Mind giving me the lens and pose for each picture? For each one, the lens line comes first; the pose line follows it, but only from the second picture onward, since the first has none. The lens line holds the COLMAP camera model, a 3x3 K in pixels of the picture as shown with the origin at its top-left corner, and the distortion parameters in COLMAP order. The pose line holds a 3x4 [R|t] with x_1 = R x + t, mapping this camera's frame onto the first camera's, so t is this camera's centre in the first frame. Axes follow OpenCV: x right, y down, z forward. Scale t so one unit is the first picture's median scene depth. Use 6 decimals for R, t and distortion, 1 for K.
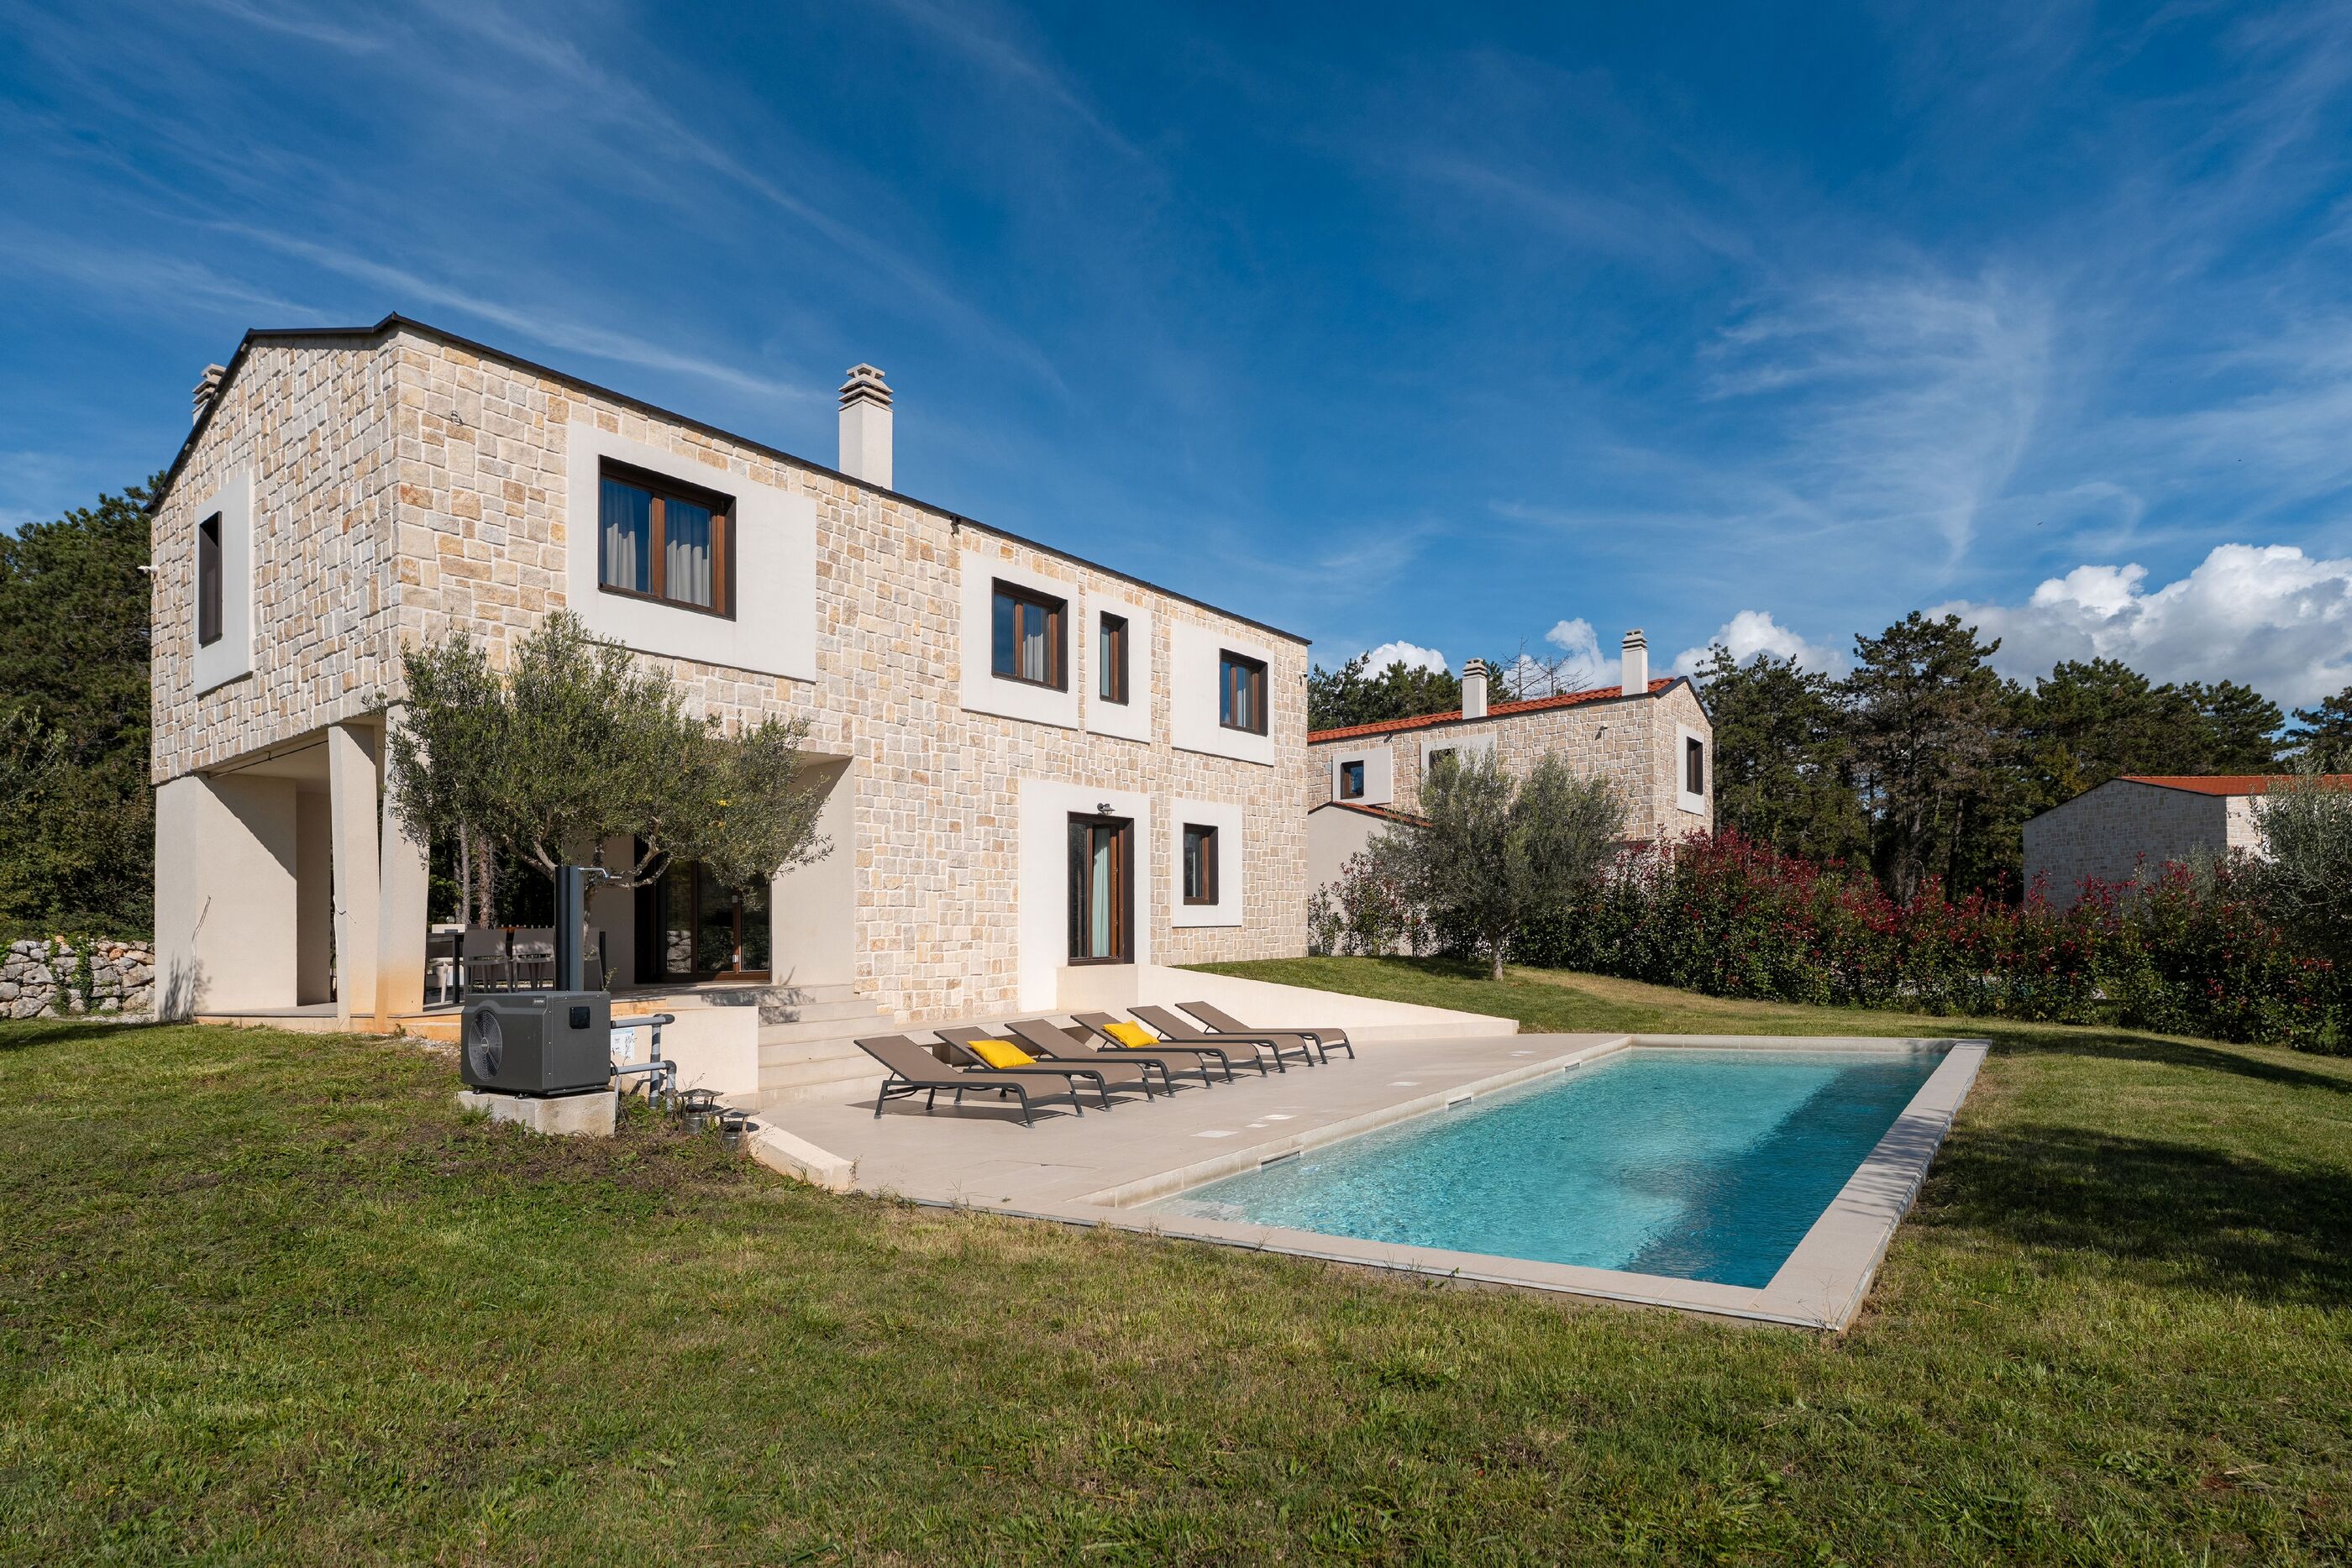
lens RADIAL K [[1175.8, 0, 1225.4], [0, 1175.8, 826.6], [0, 0, 1]] dist [-0.001592, -0.000386]
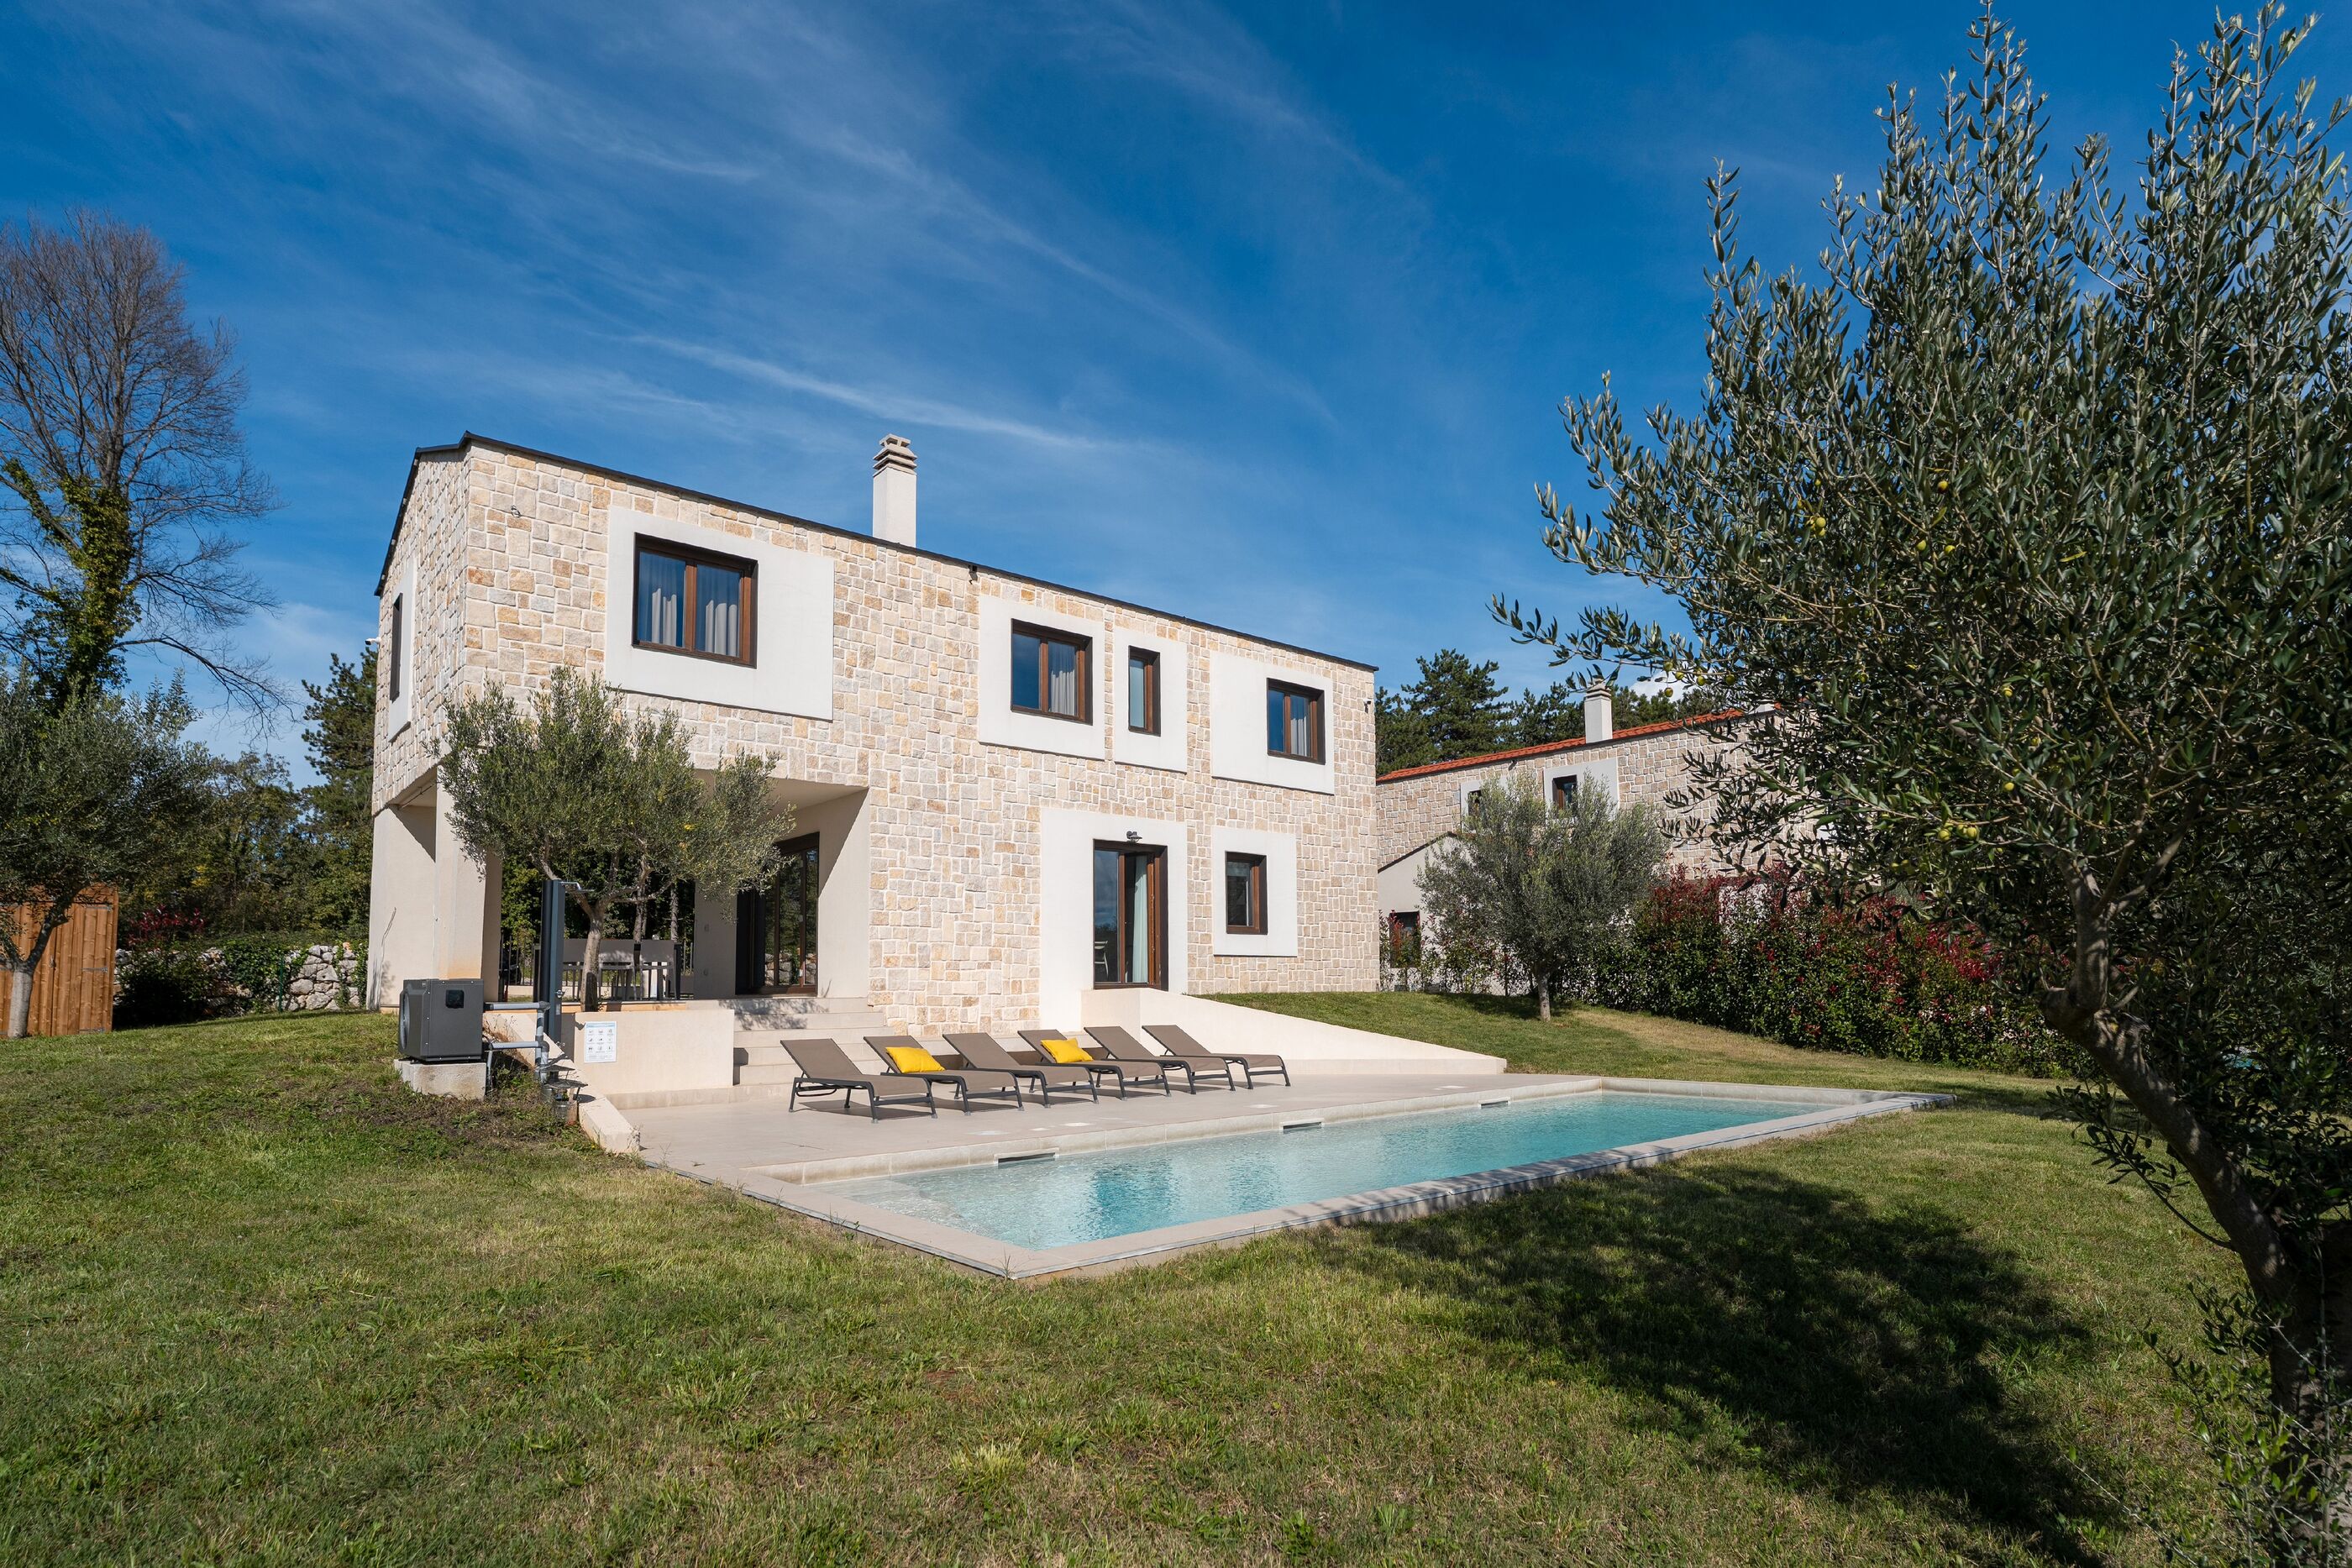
lens RADIAL K [[1215.3, 0, 1176.0], [0, 1215.3, 784.0], [0, 0, 1]] dist [-0.000046, -0.000327]
pose [[0.970387, -0.009508, -0.241367, 0.210512], [-0.005972, 0.997975, -0.063323, 0.006677], [0.241481, 0.062889, 0.968366, -0.024595]]
